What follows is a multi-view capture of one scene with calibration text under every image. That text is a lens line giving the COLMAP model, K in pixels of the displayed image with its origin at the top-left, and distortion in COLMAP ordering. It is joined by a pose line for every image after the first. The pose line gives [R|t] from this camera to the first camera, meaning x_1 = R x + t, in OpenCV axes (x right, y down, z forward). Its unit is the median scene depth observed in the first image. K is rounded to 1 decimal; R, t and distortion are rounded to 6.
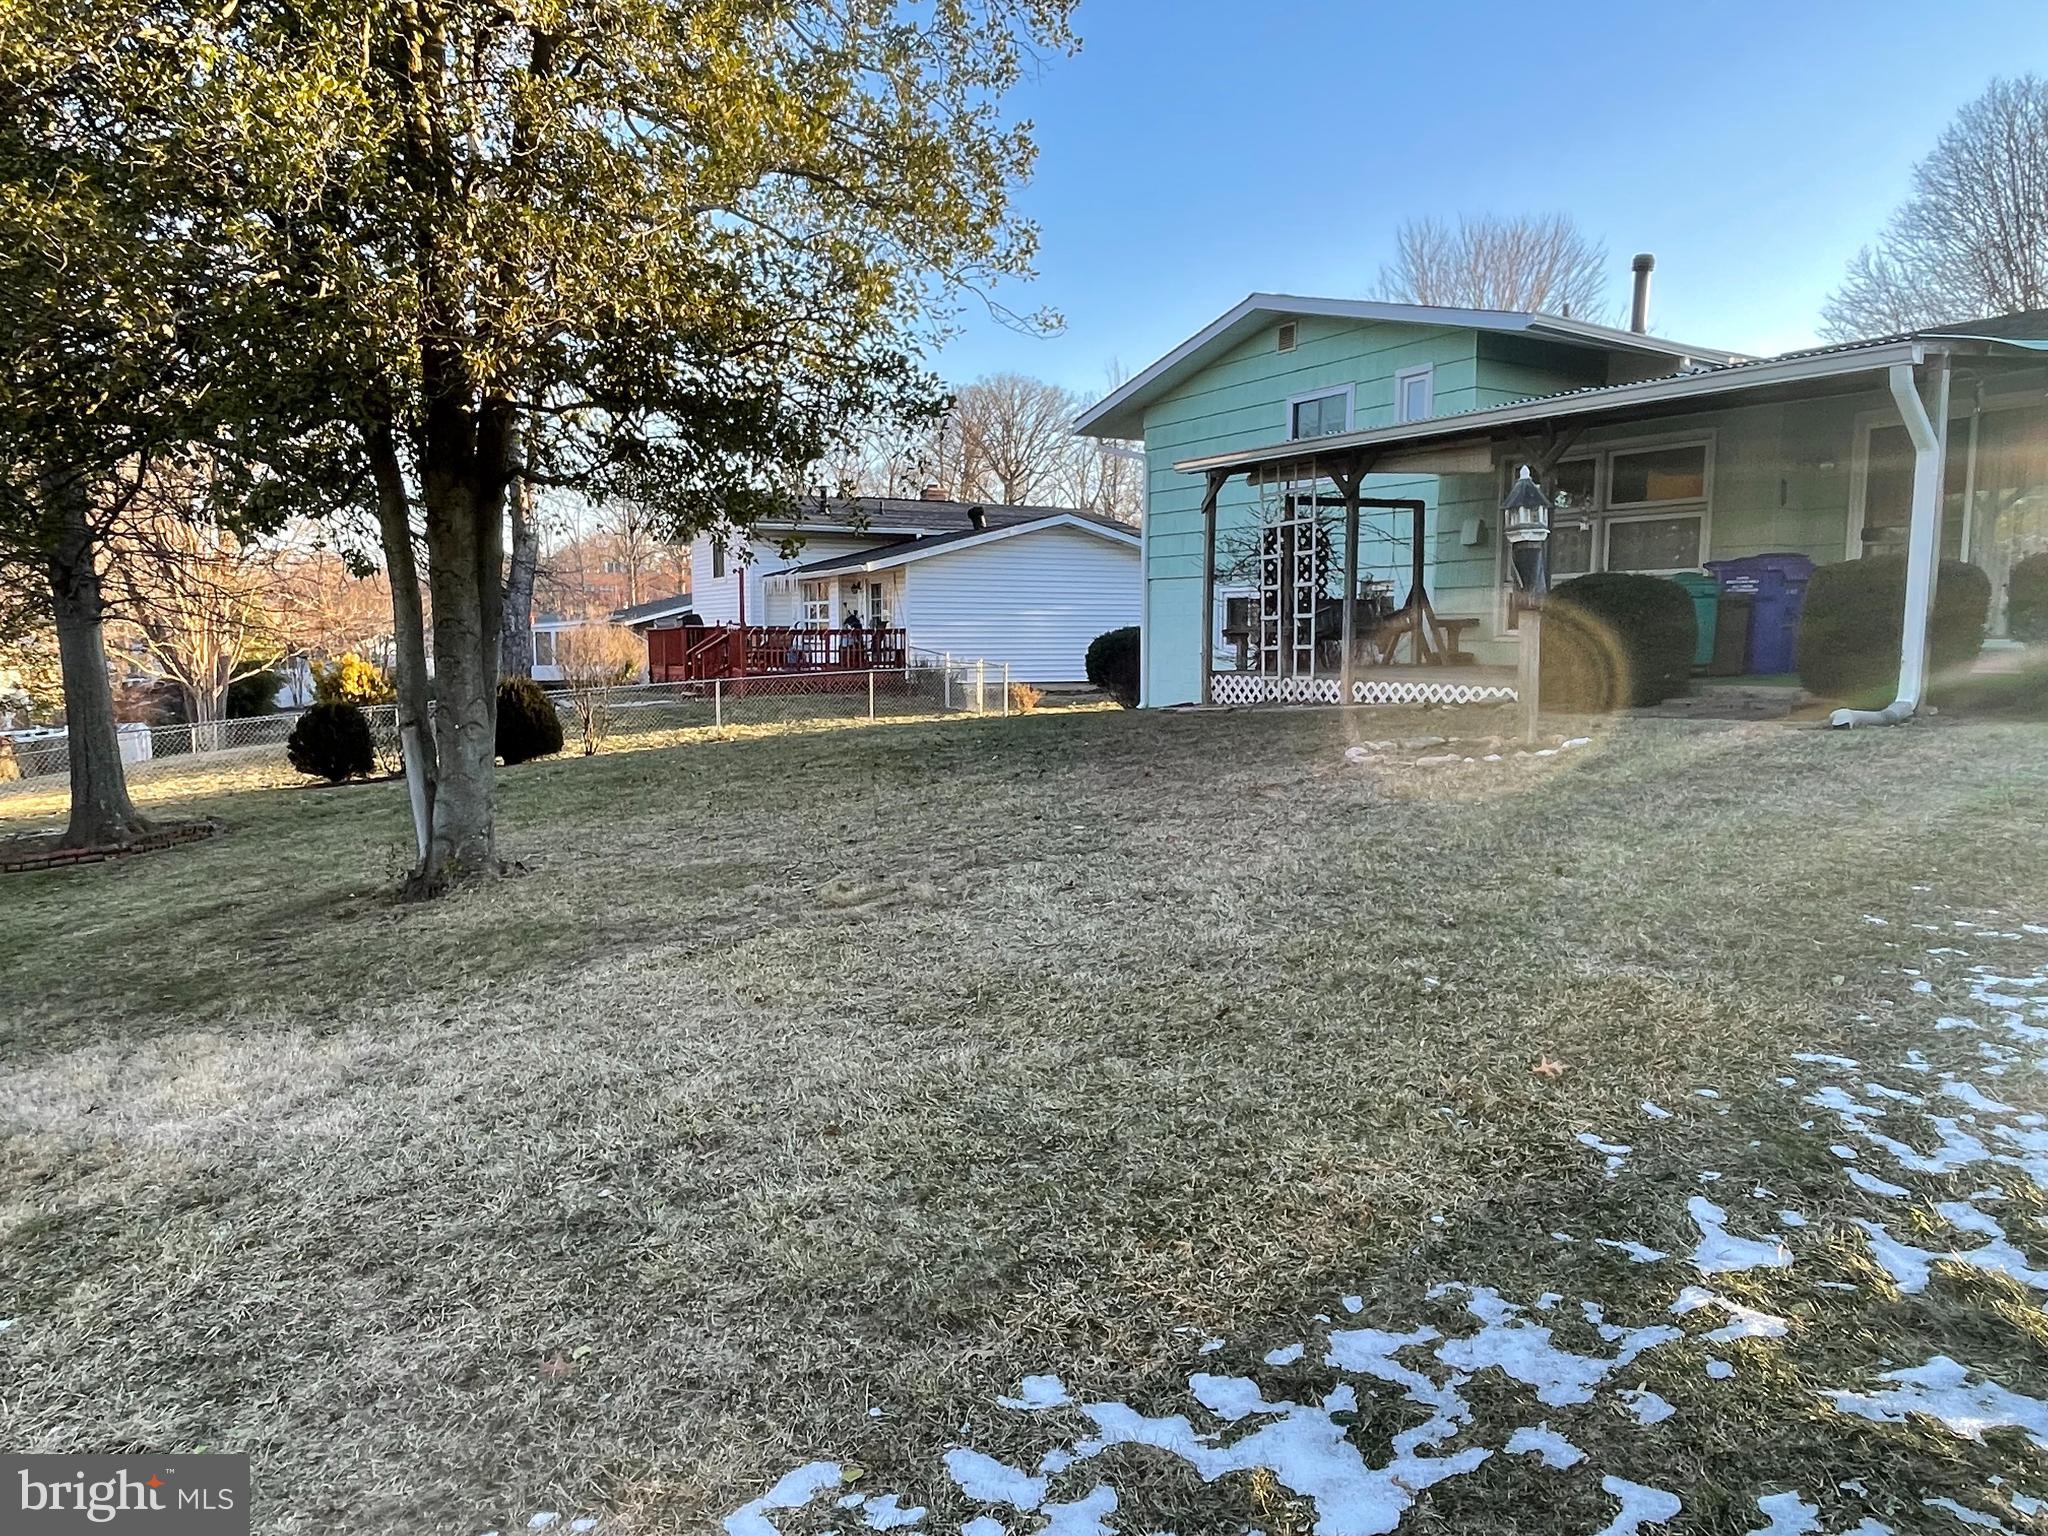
lens RADIAL K [[1315.2, 0, 1011.0], [0, 1315.2, 772.1], [0, 0, 1]] dist [0.000480, -0.027540]
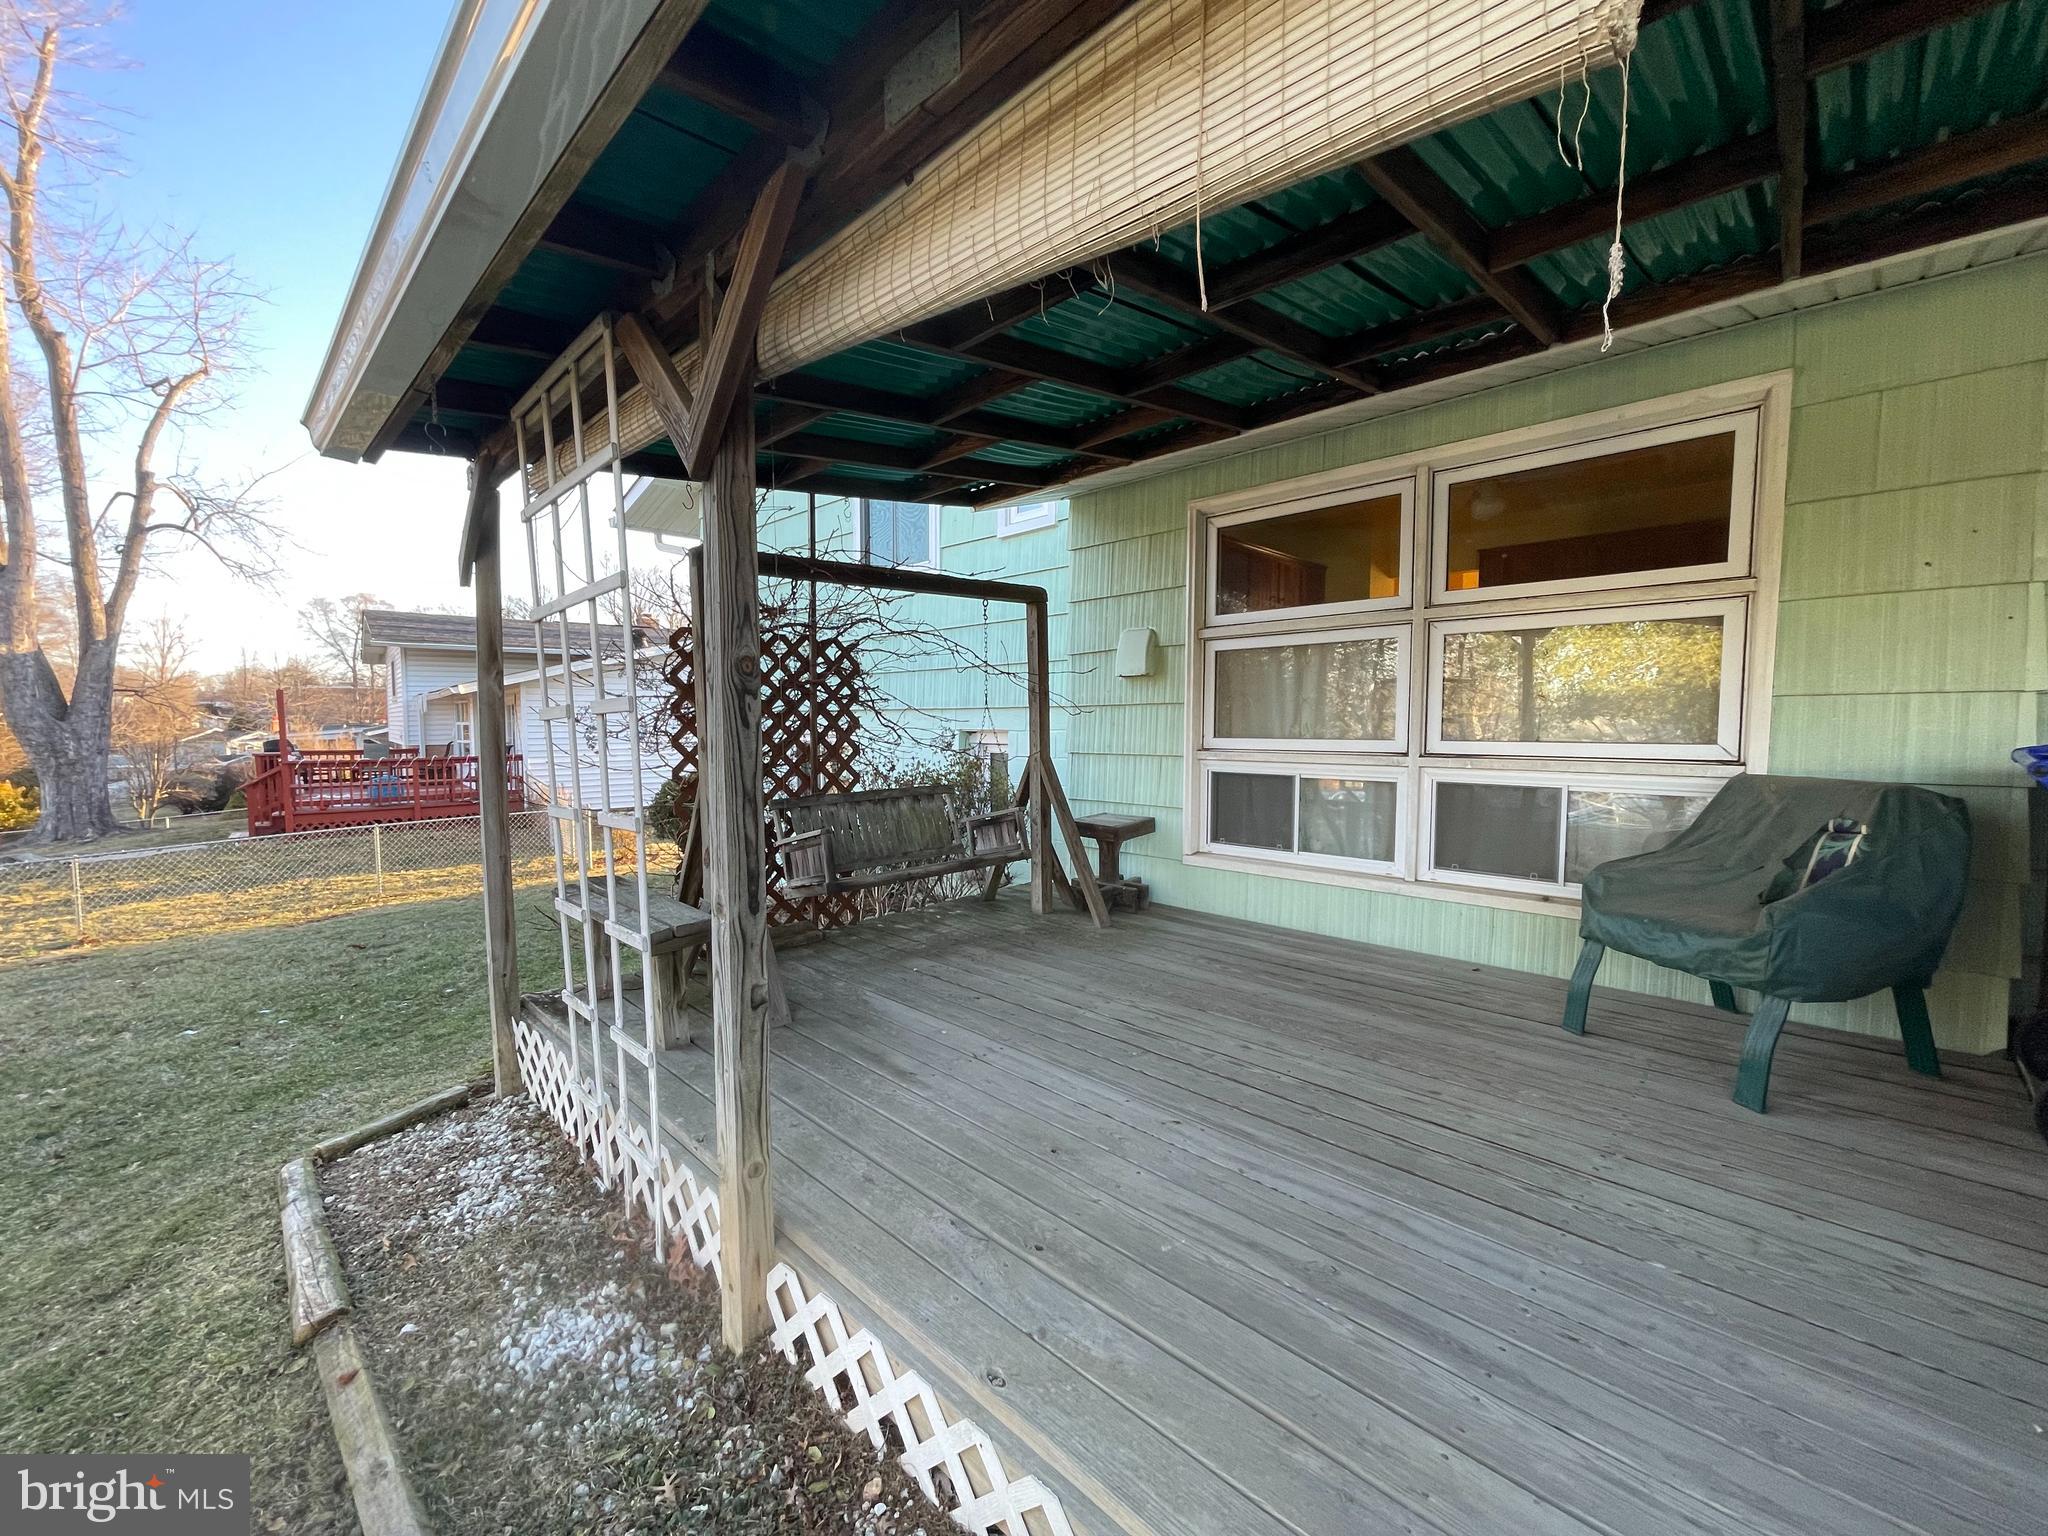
lens RADIAL K [[809.3, 0, 1024.0], [0, 809.3, 768.0], [0, 0, 1]] dist [-0.000246, -0.000391]
pose [[0.966808, -0.016559, 0.254966, 0.636170], [0.029465, 0.998466, -0.046884, -0.348003], [-0.253799, 0.052840, 0.965813, 1.989256]]
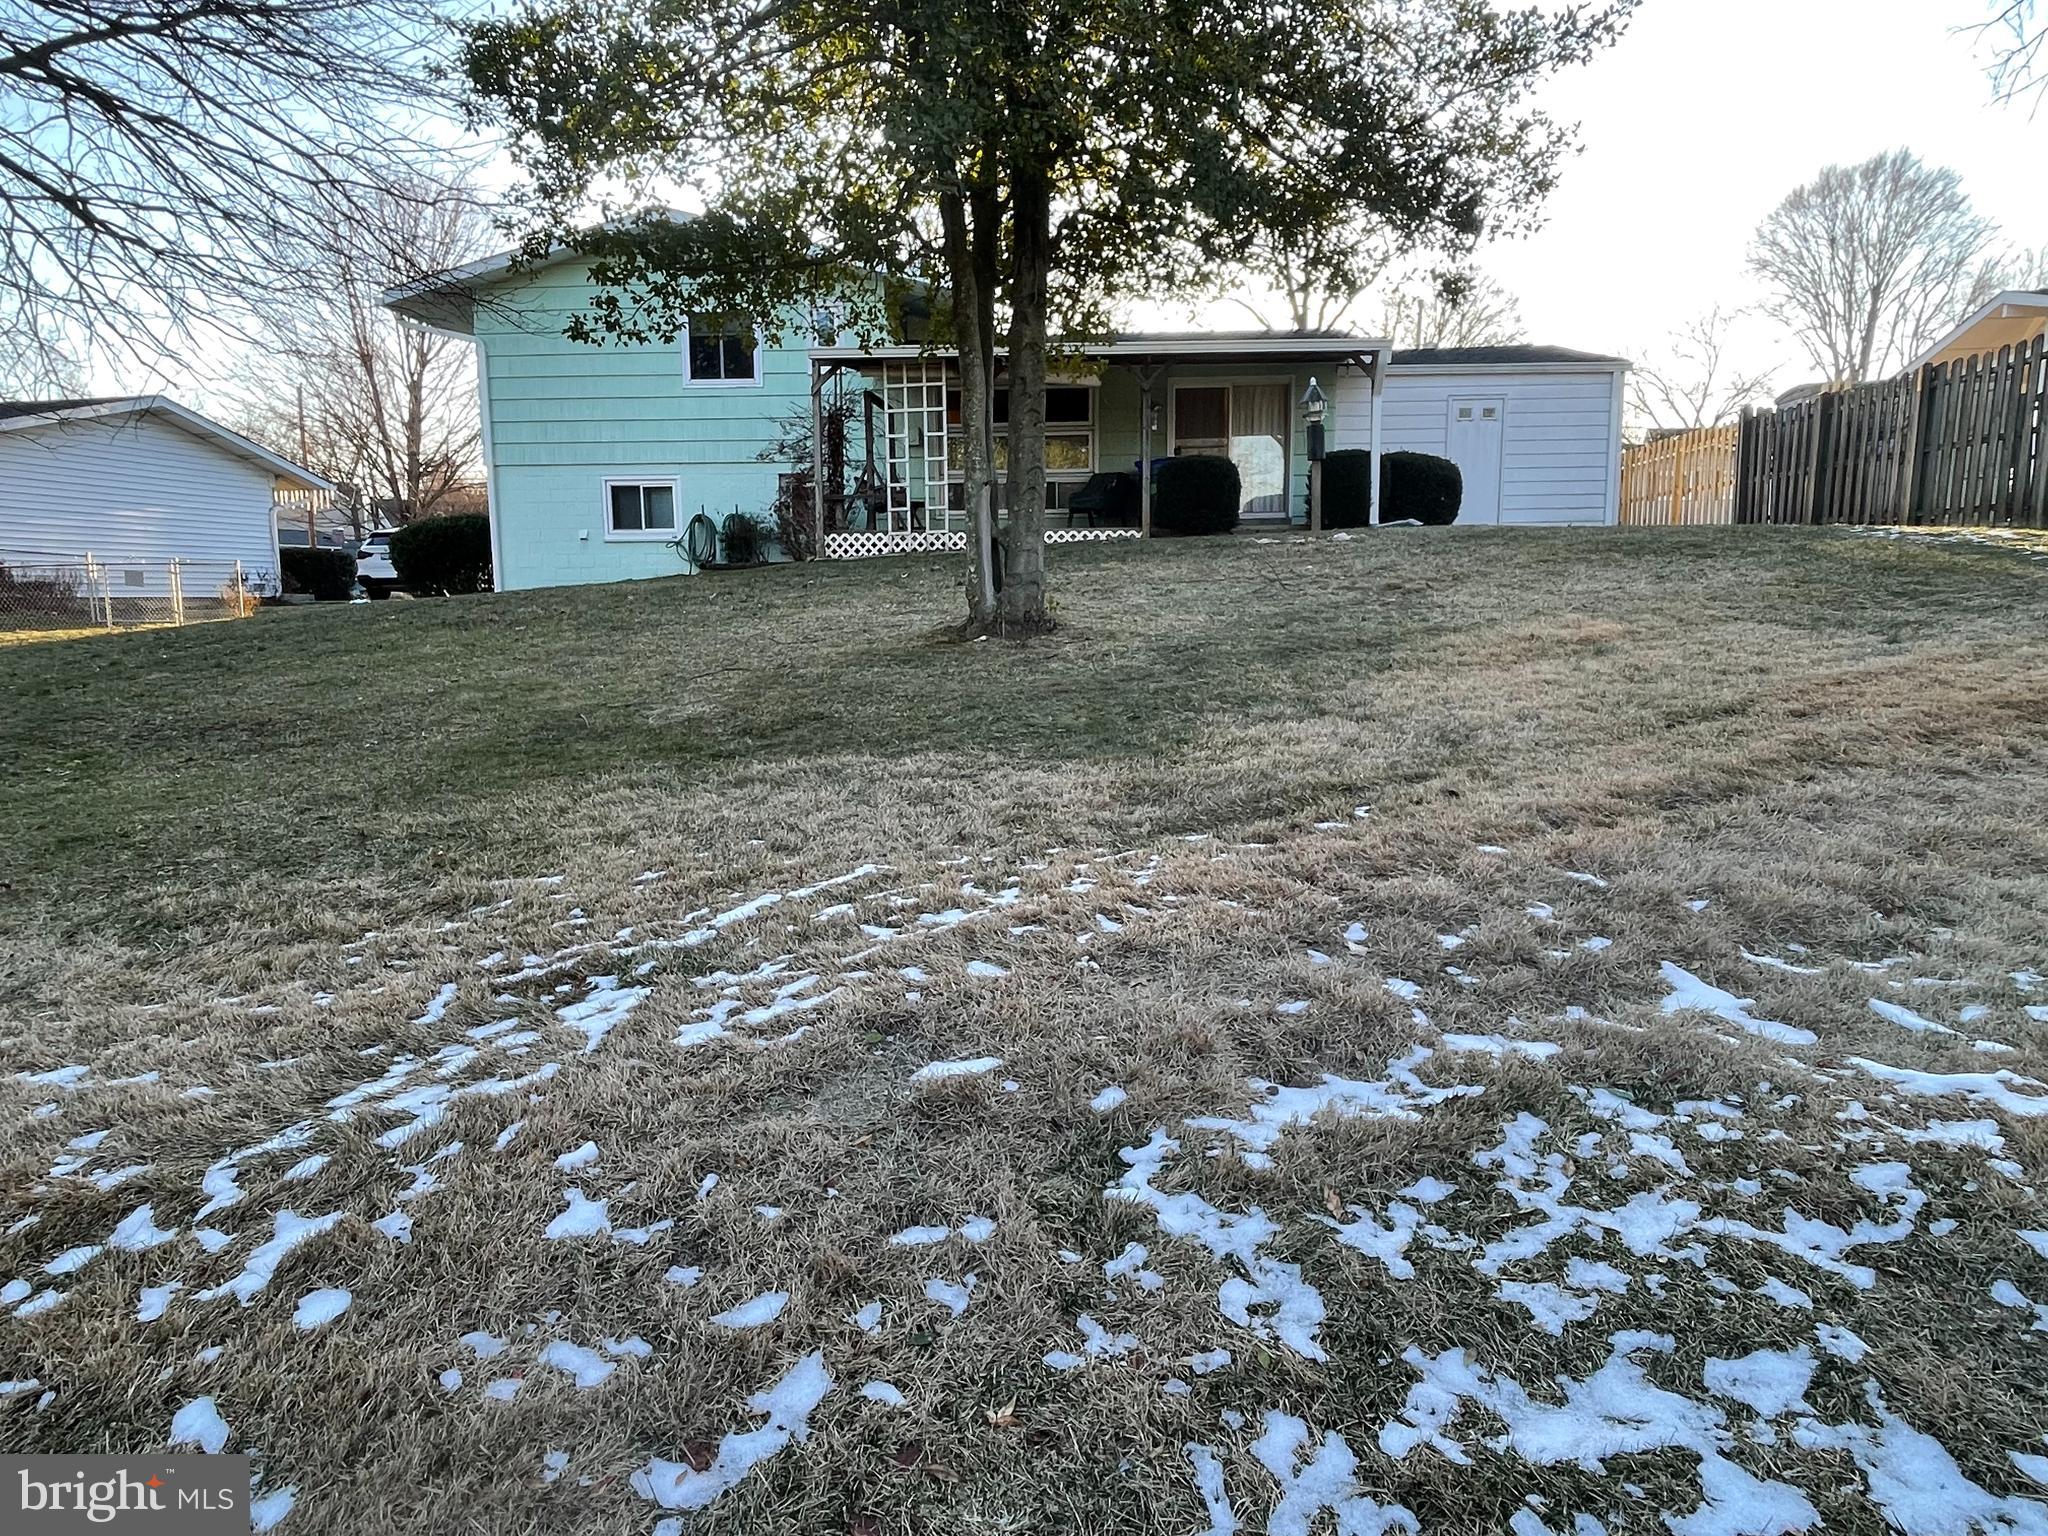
lens RADIAL K [[1285.0, 0, 1018.6], [0, 1285.0, 790.8], [0, 0, 1]] dist [0.006196, -0.014144]
pose [[0.565334, -0.129142, 0.814690, -1.990599], [0.095044, 0.991288, 0.091183, 0.185368], [-0.819368, 0.025883, 0.572683, 0.507005]]
